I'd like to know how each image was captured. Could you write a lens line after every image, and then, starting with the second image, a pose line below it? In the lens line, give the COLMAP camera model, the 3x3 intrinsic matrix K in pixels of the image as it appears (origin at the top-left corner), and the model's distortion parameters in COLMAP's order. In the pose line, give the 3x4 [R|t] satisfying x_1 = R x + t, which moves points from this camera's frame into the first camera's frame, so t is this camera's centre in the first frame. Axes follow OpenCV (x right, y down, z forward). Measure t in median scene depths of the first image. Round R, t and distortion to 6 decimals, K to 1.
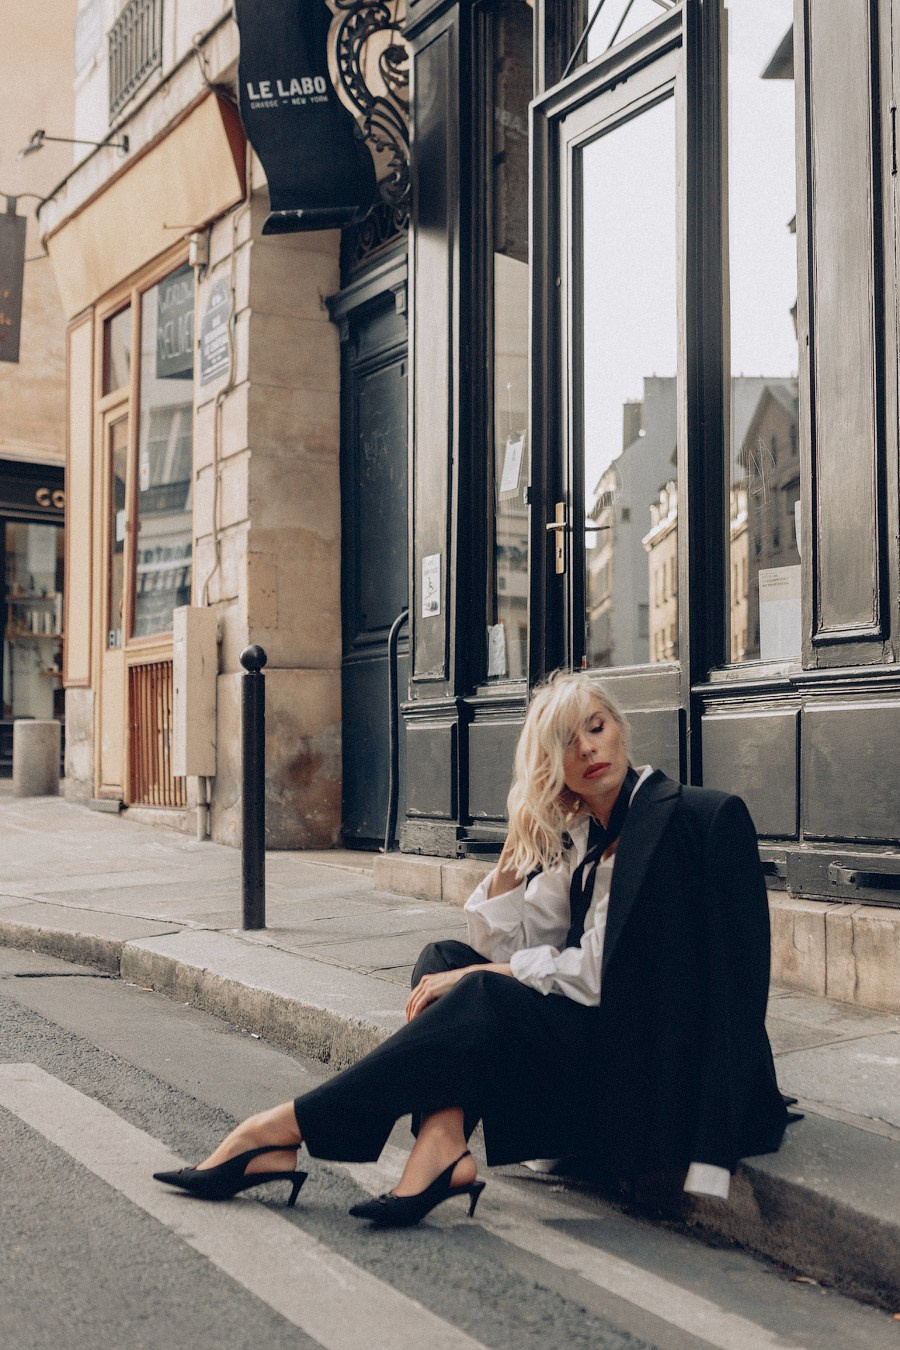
lens RADIAL K [[1845.3, 0, 448.0], [0, 1845.3, 649.1], [0, 0, 1]] dist [-0.041923, -0.022992]
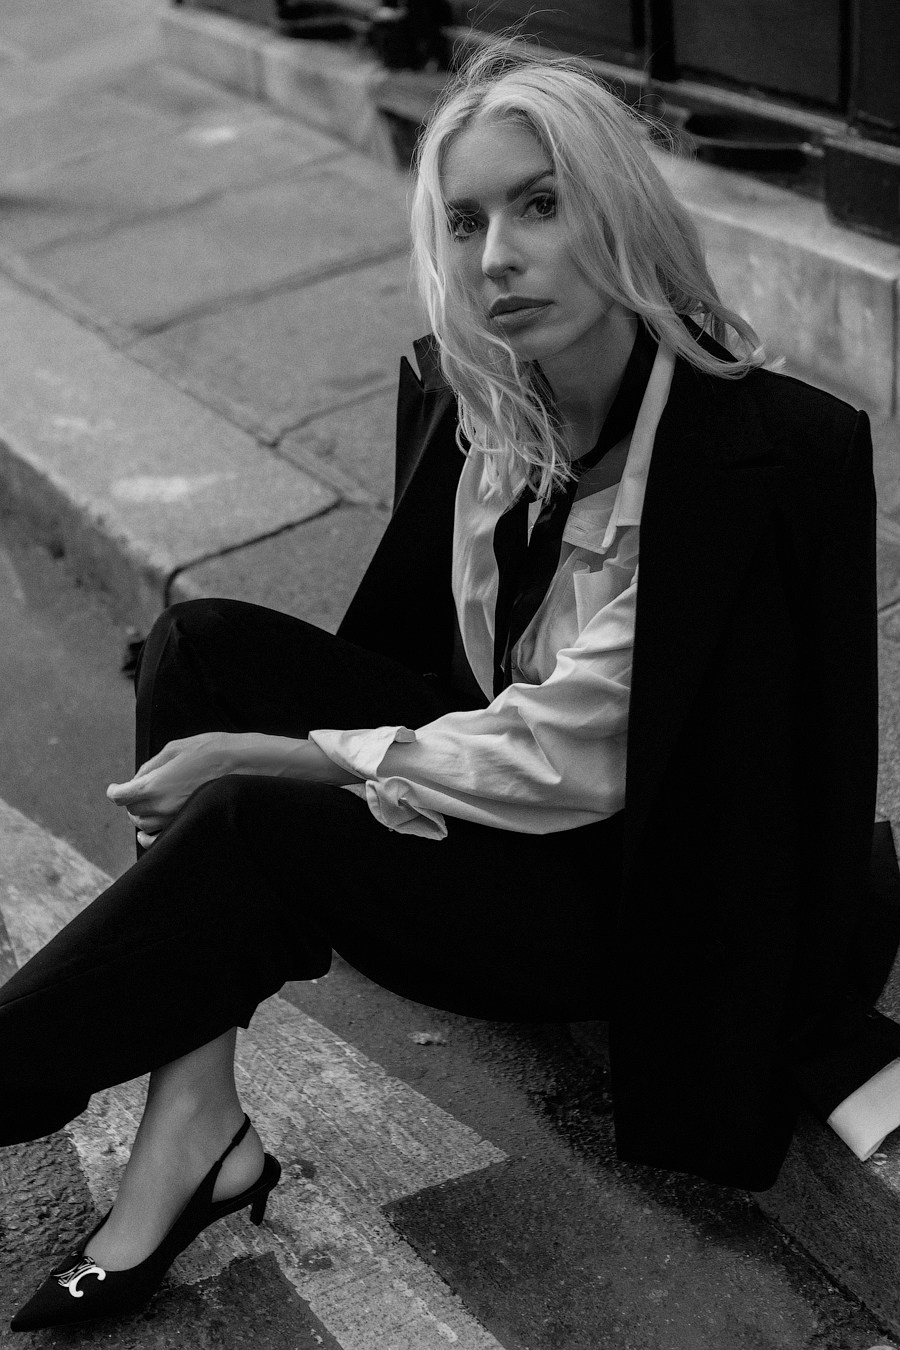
lens RADIAL K [[2201.8, 0, 450.0], [0, 2201.8, 675.0], [0, 0, 1]] dist [-0.056211, -0.068065]
pose [[0.995662, -0.092847, 0.006071, 0.040529], [0.077026, 0.859088, 0.505999, -0.074523], [-0.052196, -0.503336, 0.862513, 0.273351]]
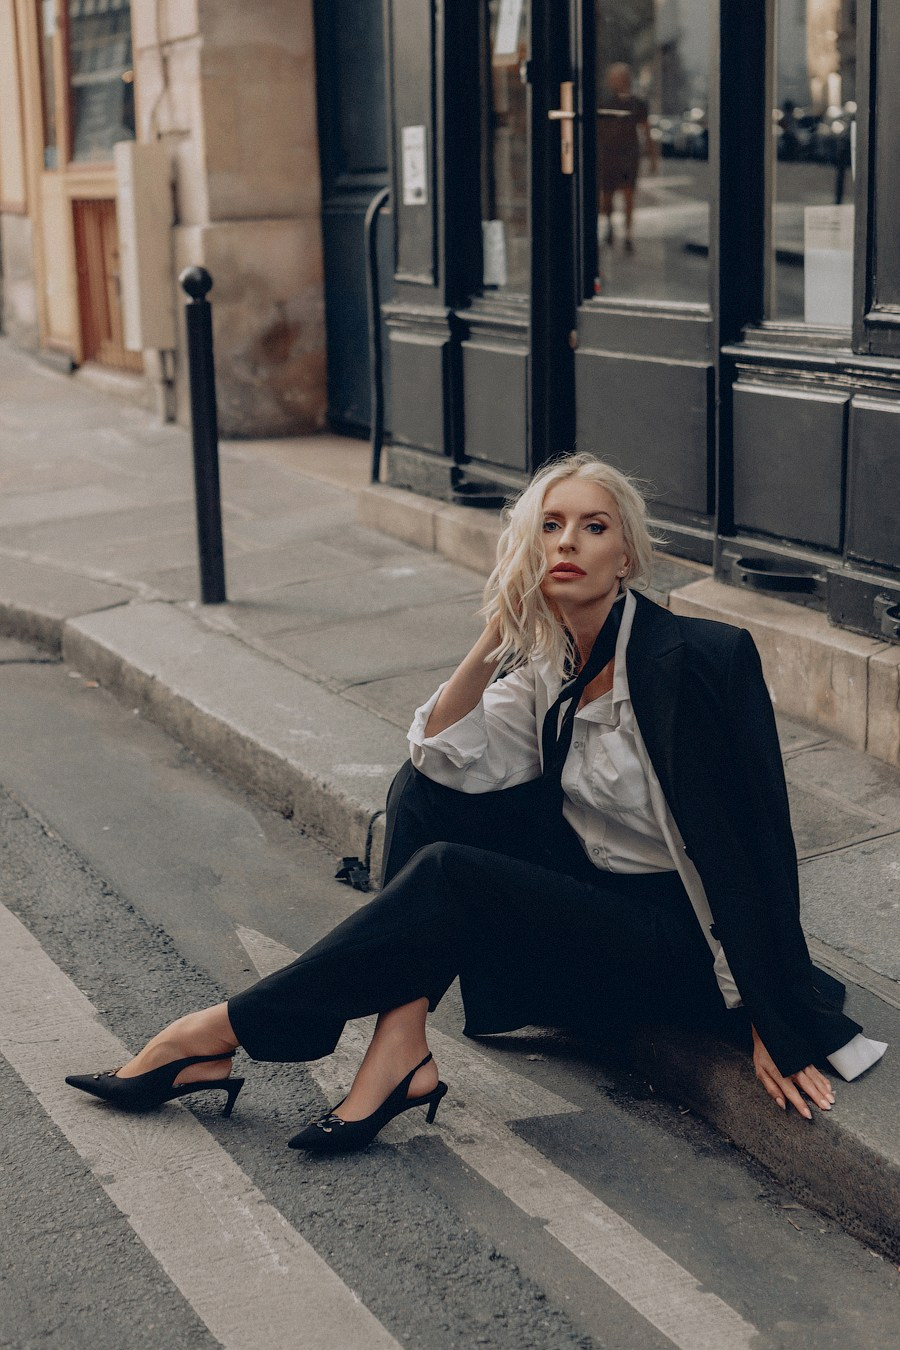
lens RADIAL K [[2137.2, 0, 450.0], [0, 2137.2, 675.0], [0, 0, 1]] dist [-0.067091, -0.037084]
pose [[0.999642, -0.018259, -0.019547, 0.023541], [0.023064, 0.958496, 0.284172, -0.096916], [0.013547, -0.284522, 0.958574, 0.041403]]
